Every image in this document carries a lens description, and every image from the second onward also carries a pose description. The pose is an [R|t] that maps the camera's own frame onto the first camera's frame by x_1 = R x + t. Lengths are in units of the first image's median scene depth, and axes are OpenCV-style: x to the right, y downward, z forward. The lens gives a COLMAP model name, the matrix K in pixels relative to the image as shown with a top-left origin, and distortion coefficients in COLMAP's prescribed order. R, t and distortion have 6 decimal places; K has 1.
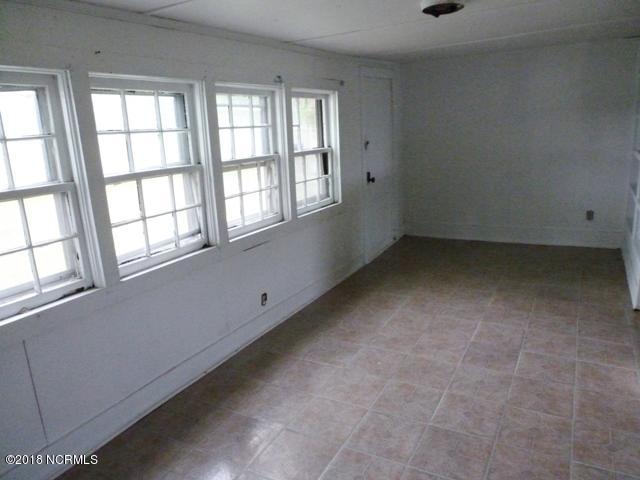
lens RADIAL K [[455.0, 0, 320.0], [0, 455.0, 240.0], [0, 0, 1]] dist [-0.067360, 0.026516]
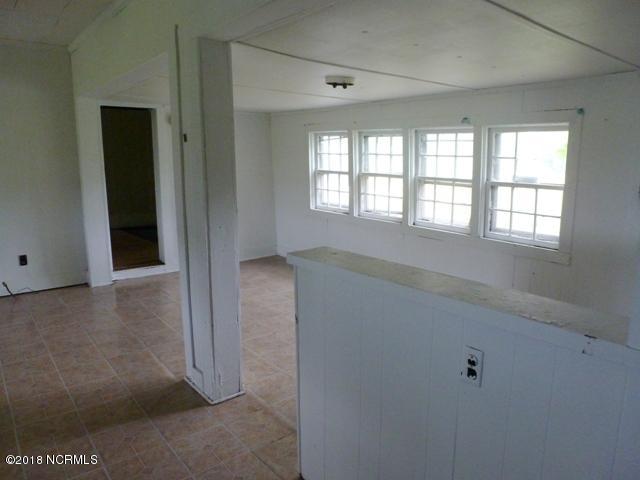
lens RADIAL K [[455.0, 0, 320.0], [0, 455.0, 240.0], [0, 0, 1]] dist [-0.067360, 0.026516]
pose [[-0.365505, 0.197944, -0.909519, 1.370484], [-0.241712, 0.923422, 0.298106, -0.346261], [0.898878, 0.328801, -0.289670, 1.190809]]
